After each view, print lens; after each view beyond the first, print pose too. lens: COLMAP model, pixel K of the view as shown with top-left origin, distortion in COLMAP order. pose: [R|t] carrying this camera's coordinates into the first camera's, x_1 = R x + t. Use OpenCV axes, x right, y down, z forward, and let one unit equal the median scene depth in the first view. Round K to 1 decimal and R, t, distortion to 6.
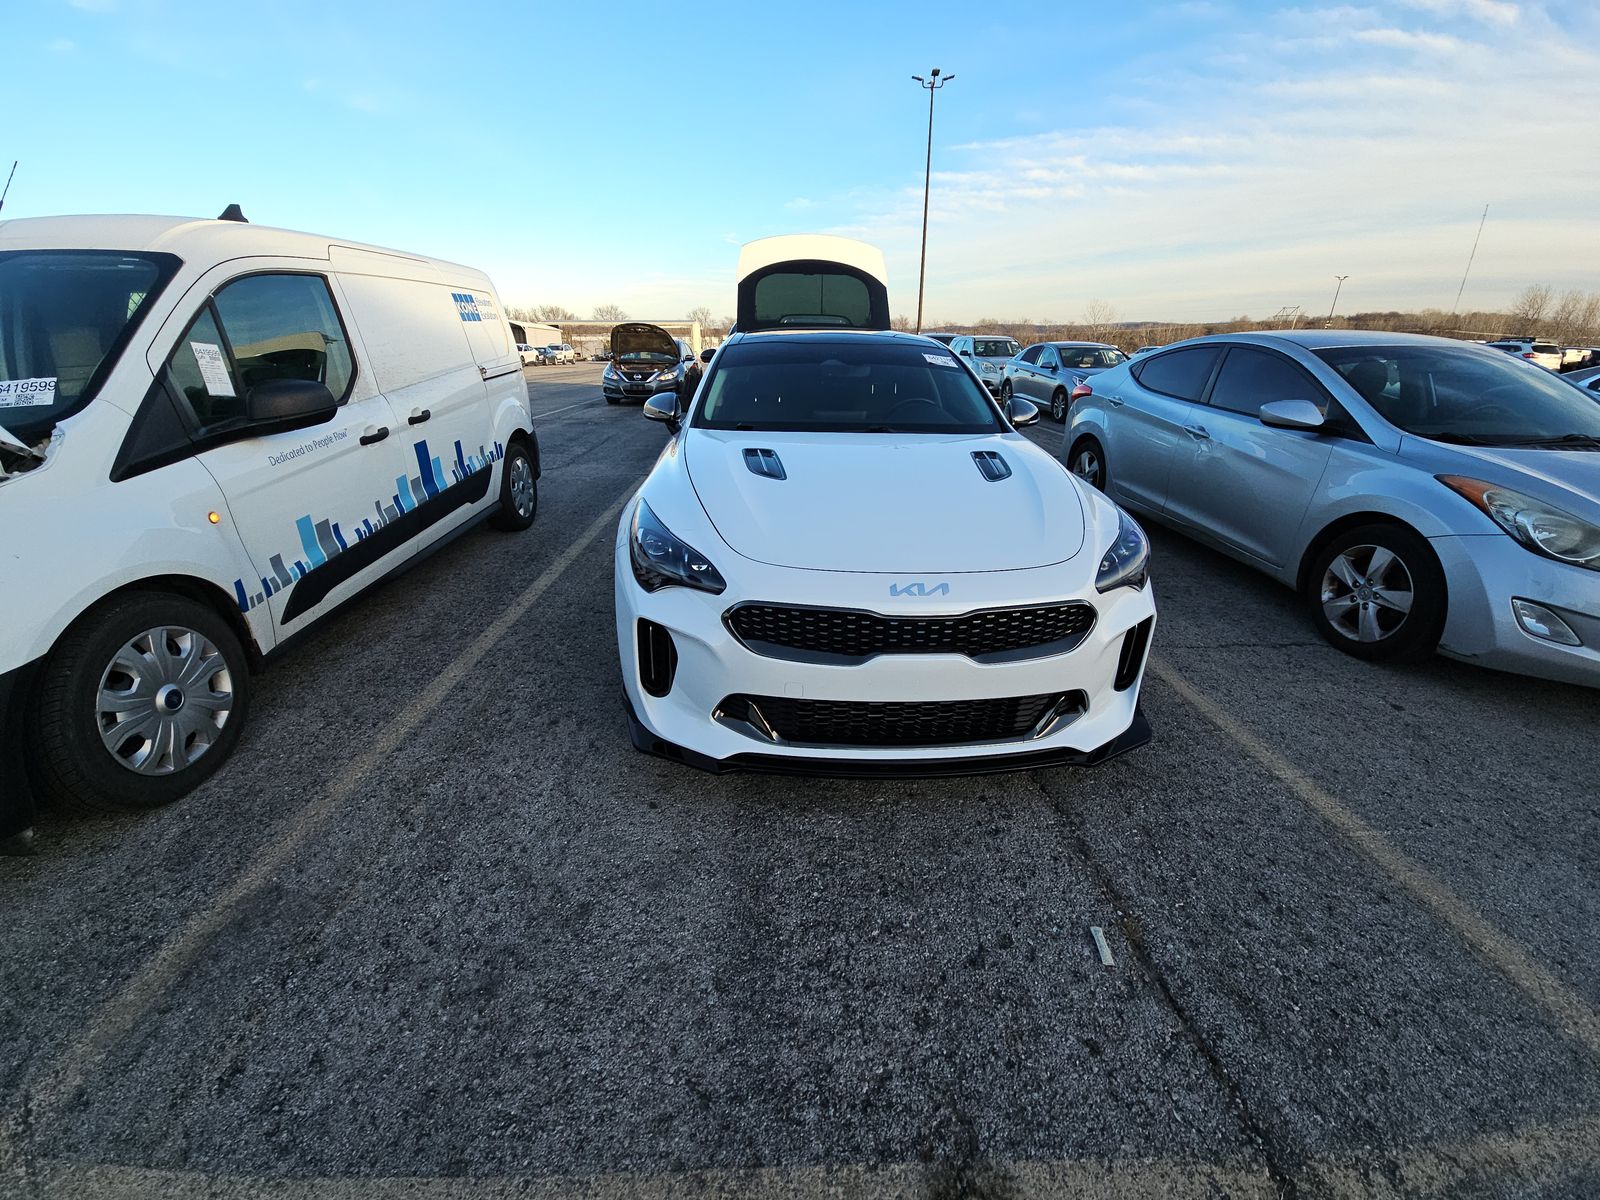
lens RADIAL K [[640.7, 0, 800.0], [0, 640.7, 600.0], [0, 0, 1]] dist [-0.004225, -0.000290]
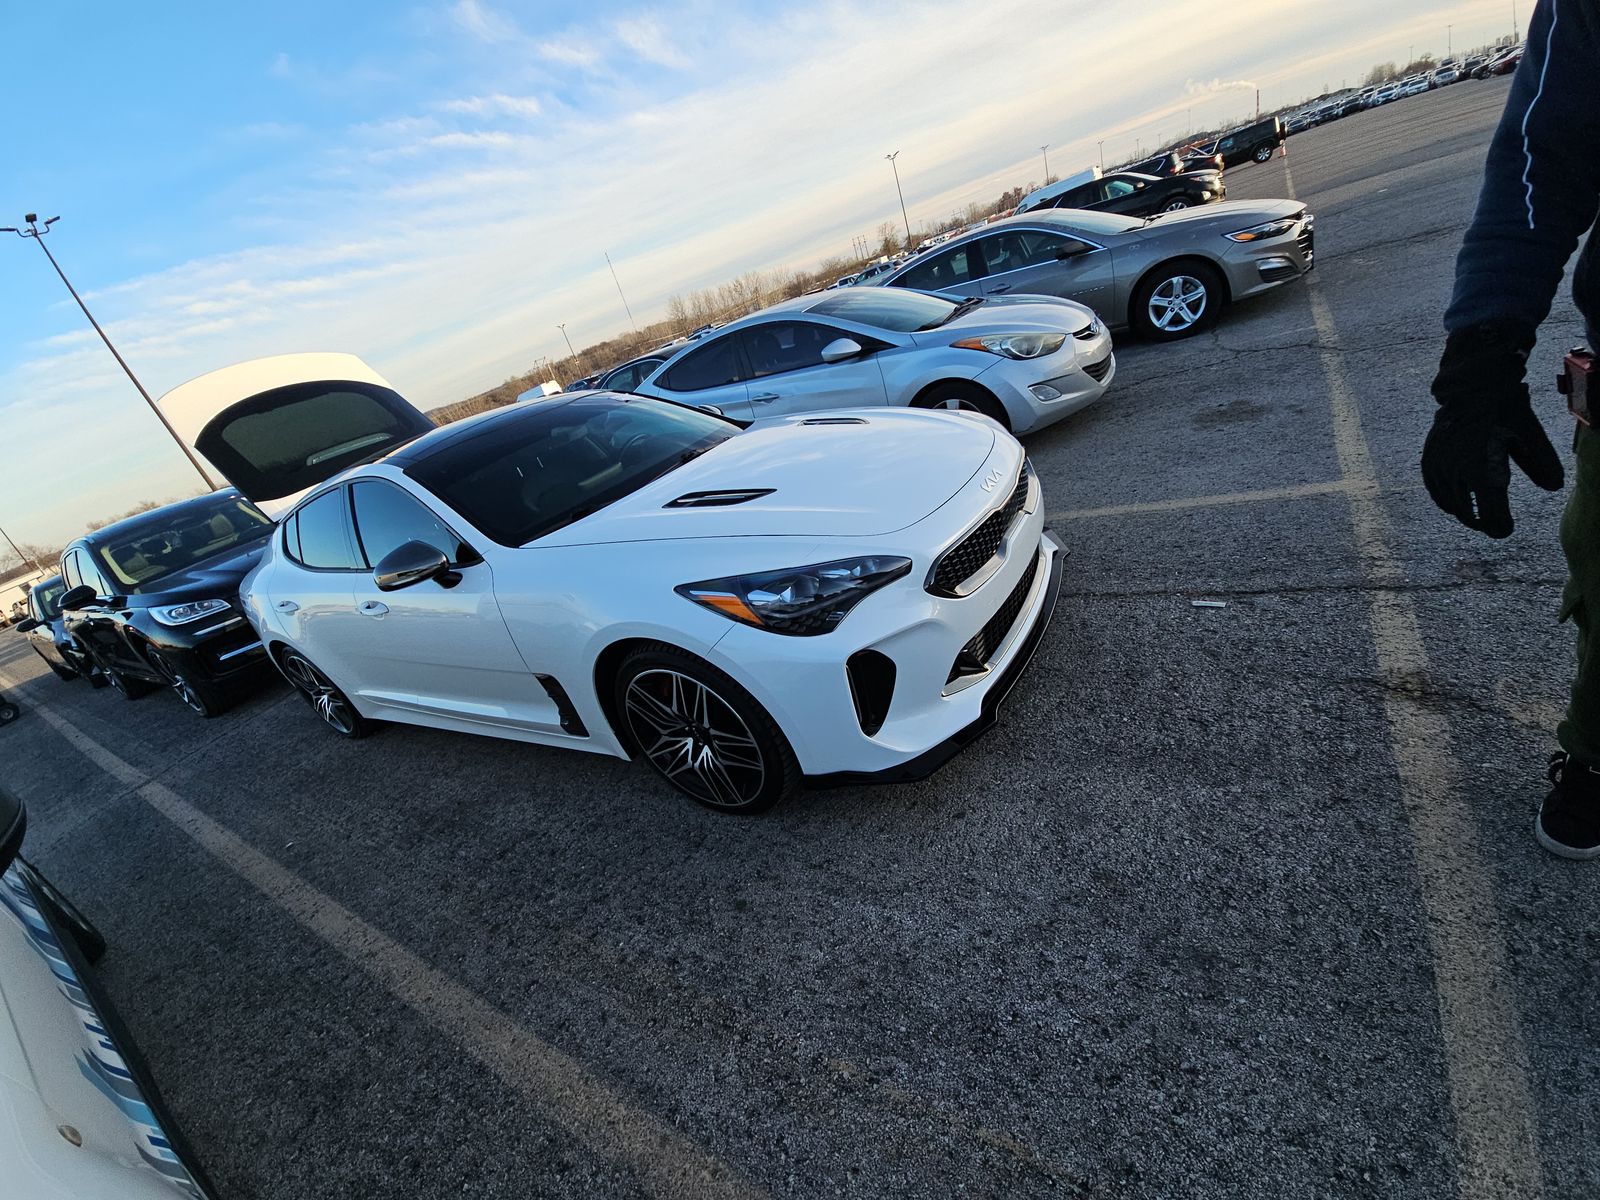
lens RADIAL K [[644.9, 0, 800.0], [0, 644.9, 600.0], [0, 0, 1]] dist [0.014546, -0.011468]
pose [[0.534605, -0.515323, 0.669806, -1.065122], [0.587862, 0.796162, 0.143335, -0.253230], [-0.607138, 0.317125, 0.728571, 0.474109]]
